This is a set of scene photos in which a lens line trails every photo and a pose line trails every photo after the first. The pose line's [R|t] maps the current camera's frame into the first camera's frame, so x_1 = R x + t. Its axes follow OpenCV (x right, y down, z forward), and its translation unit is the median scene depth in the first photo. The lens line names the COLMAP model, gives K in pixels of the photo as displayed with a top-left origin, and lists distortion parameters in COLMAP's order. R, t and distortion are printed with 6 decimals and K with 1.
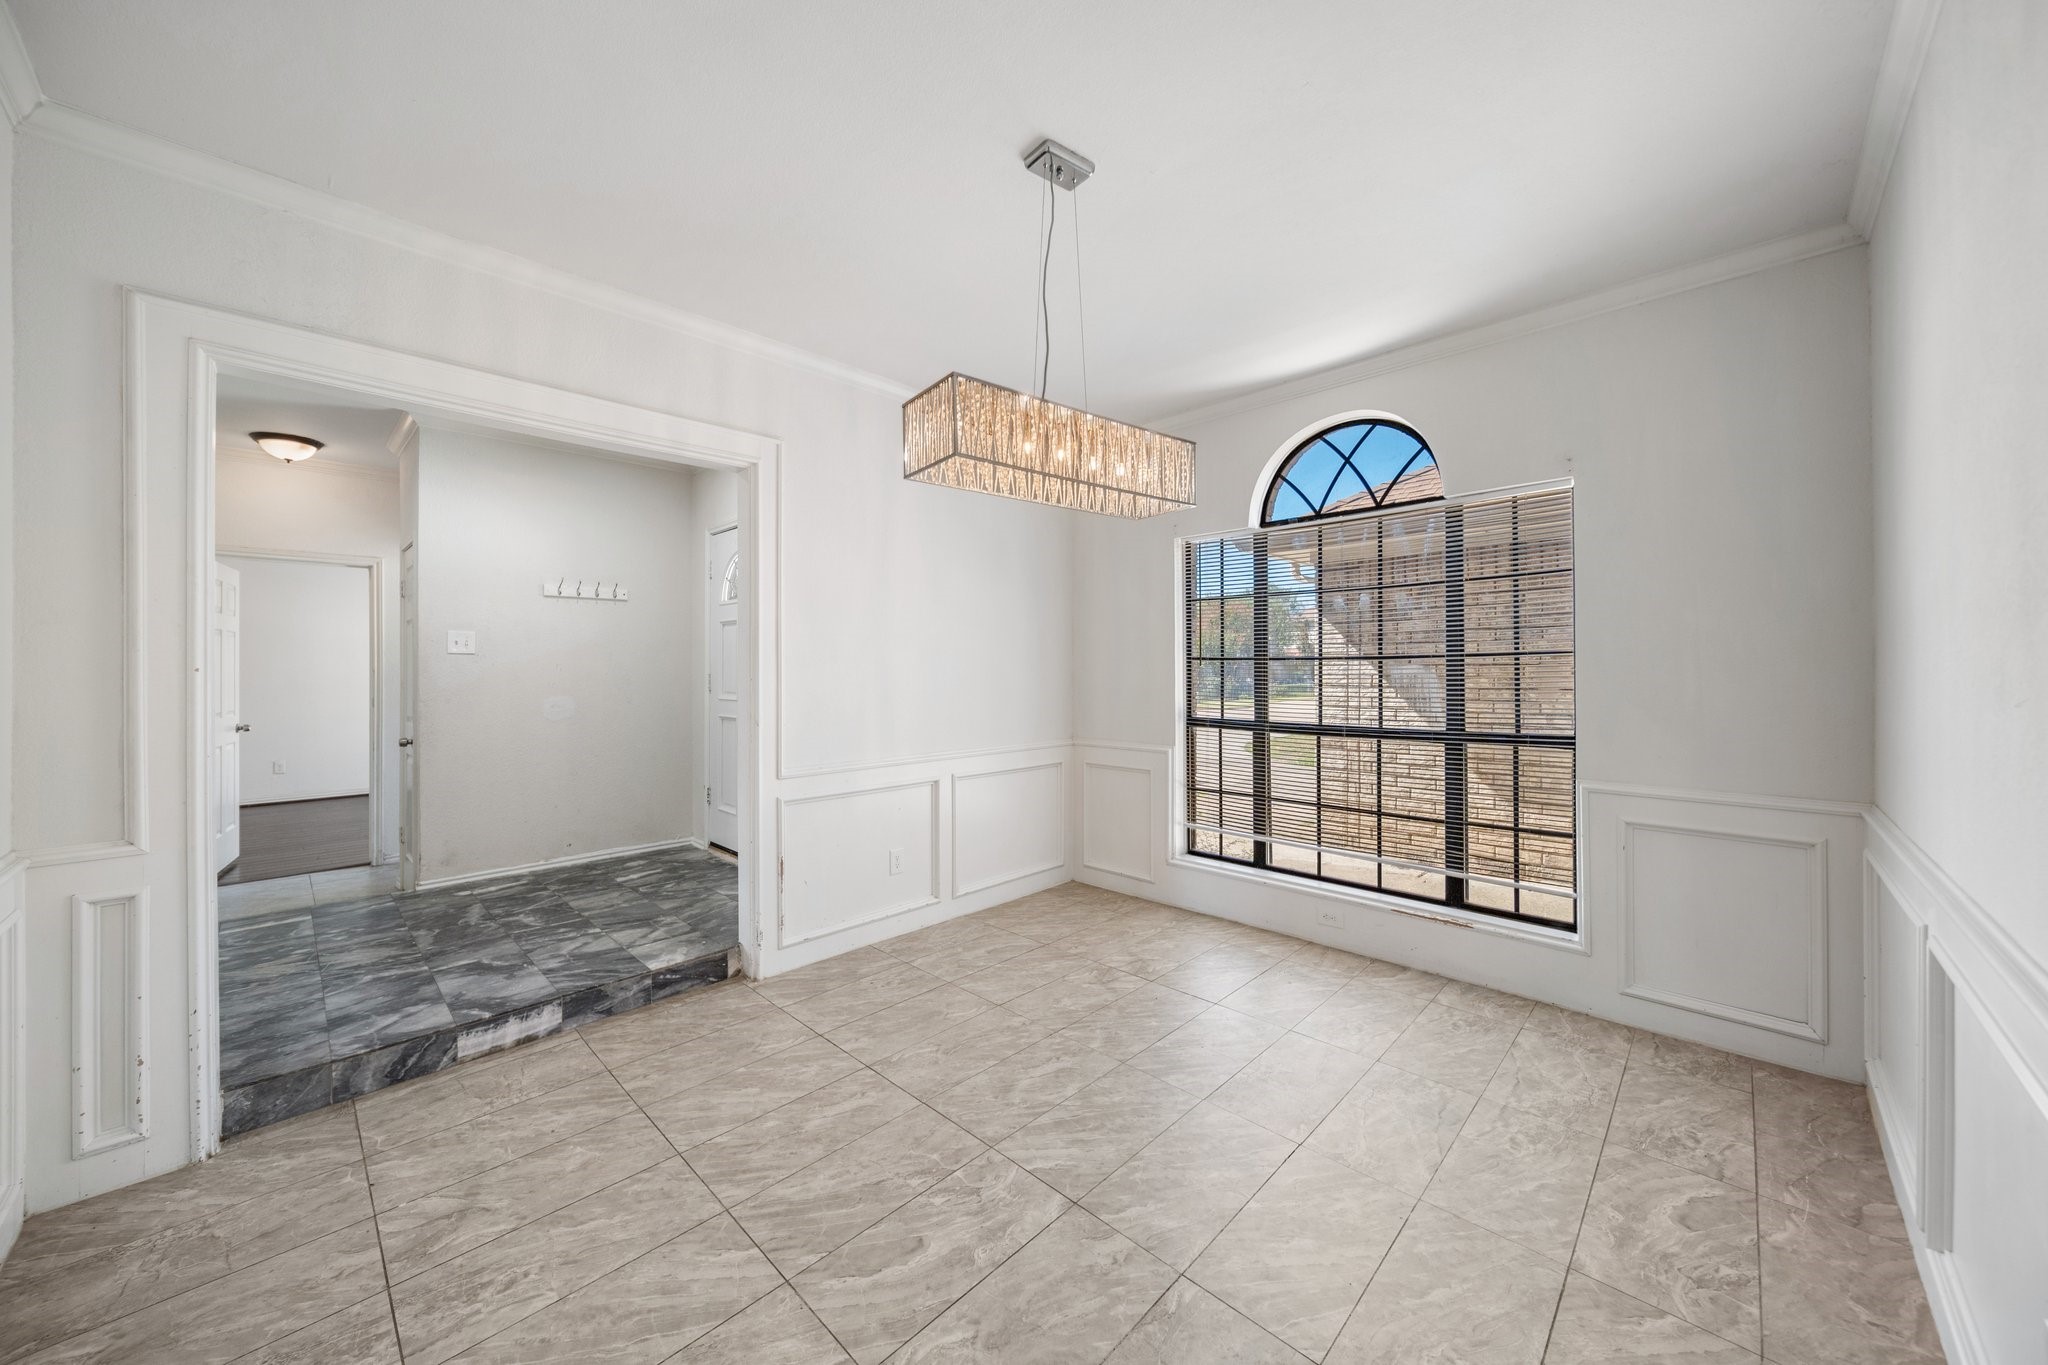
lens RADIAL K [[731.1, 0, 1021.1], [0, 731.1, 665.6], [0, 0, 1]] dist [-0.002827, -0.000193]
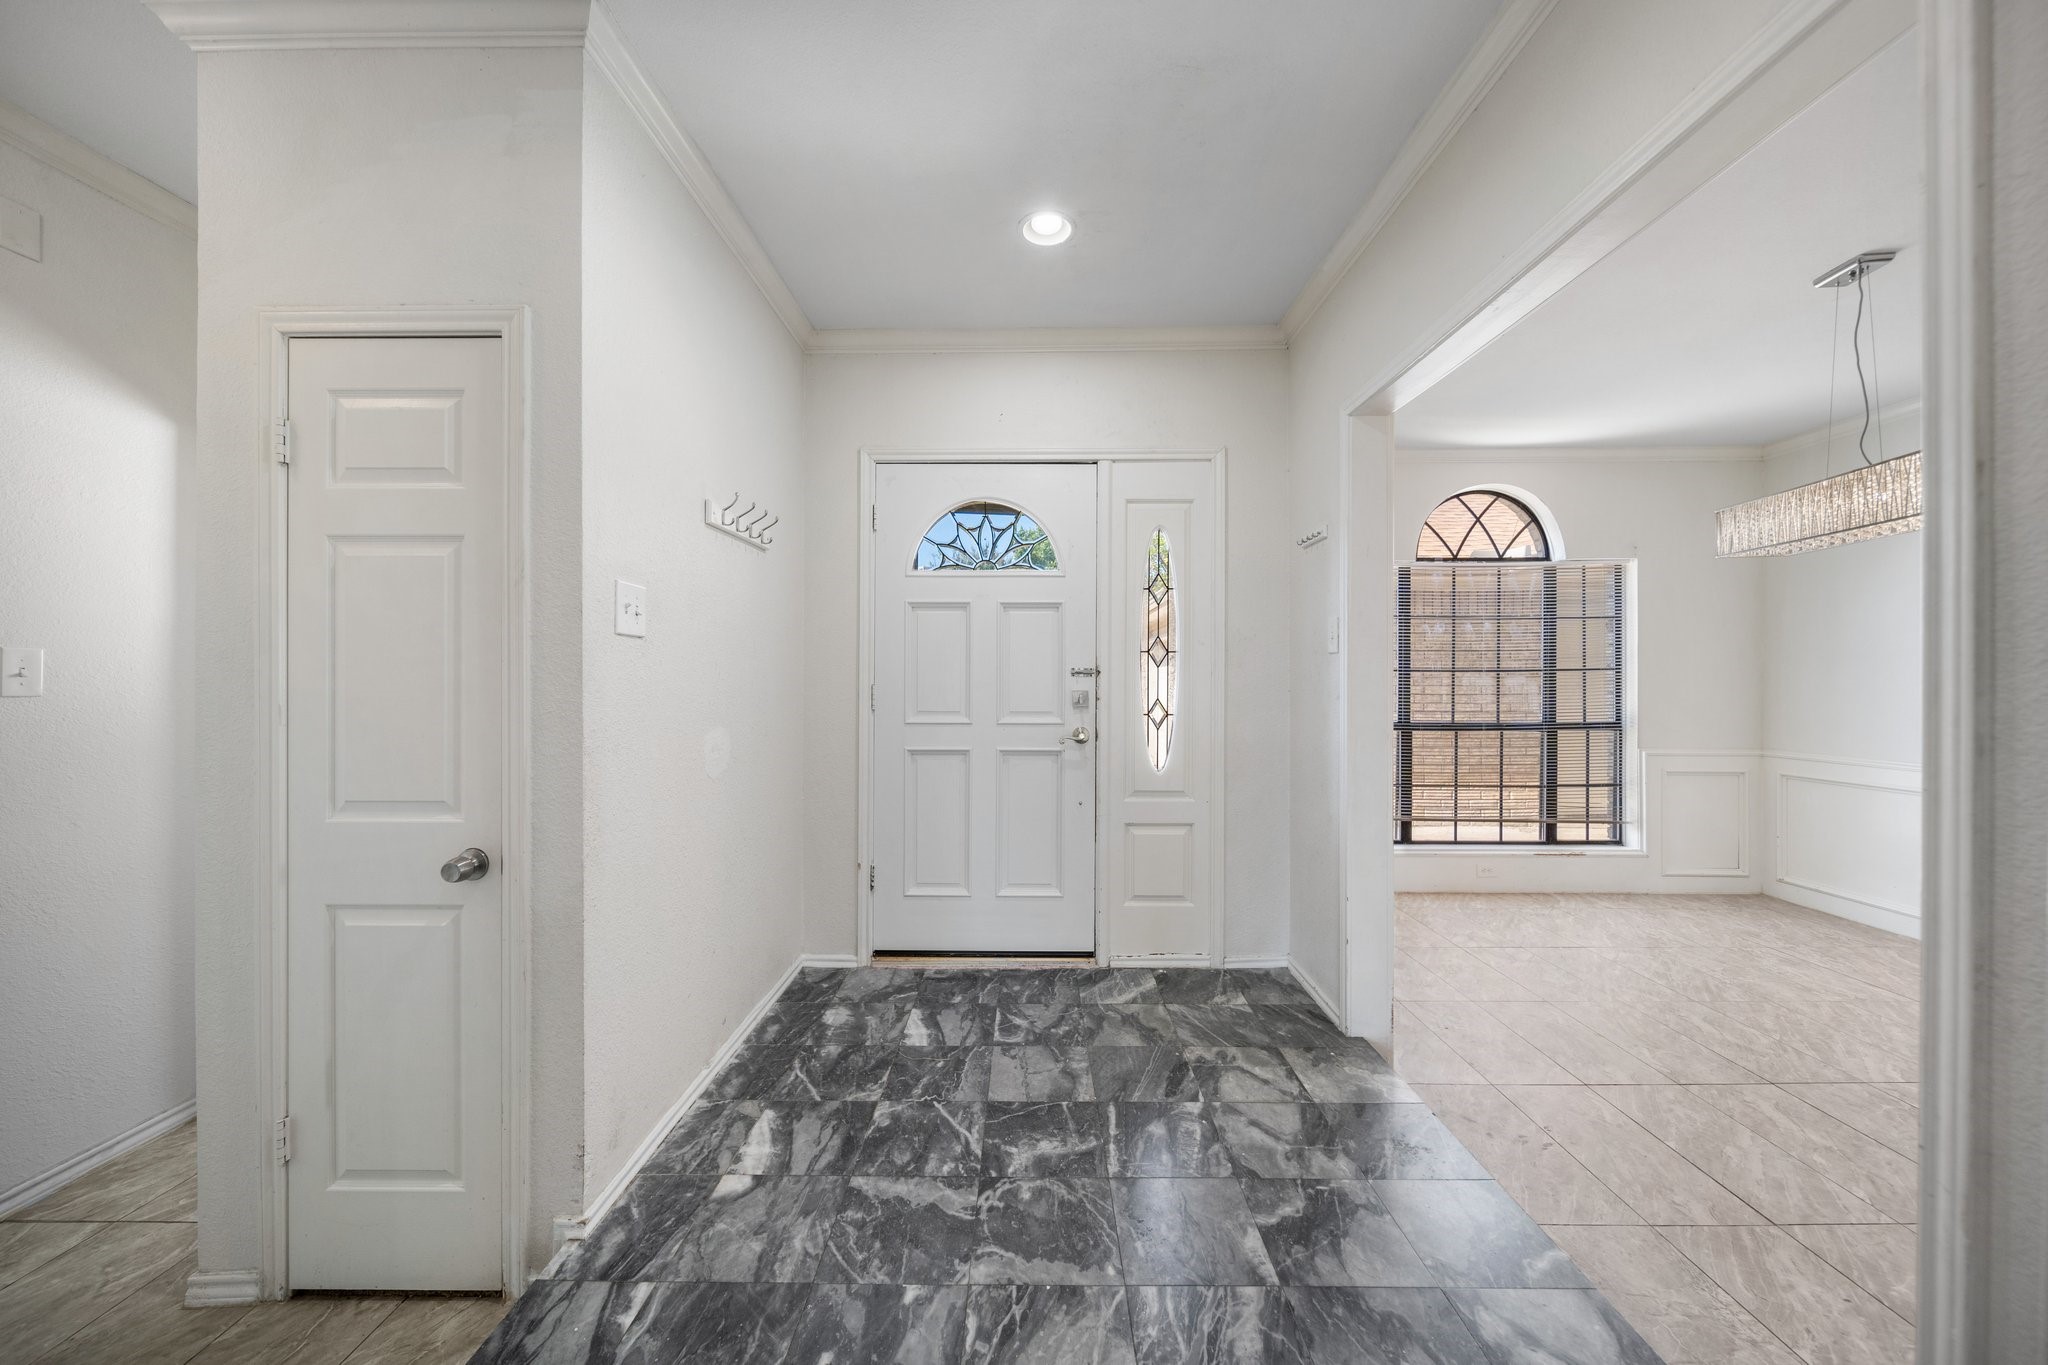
lens RADIAL K [[728.3, 0, 1024.6], [0, 728.3, 677.3], [0, 0, 1]] dist [-0.001916, -0.000227]
pose [[0.719343, 0.005559, 0.694633, -1.113804], [-0.006526, 0.999978, -0.001244, 0.009089], [-0.694625, -0.003639, 0.719363, 0.670272]]
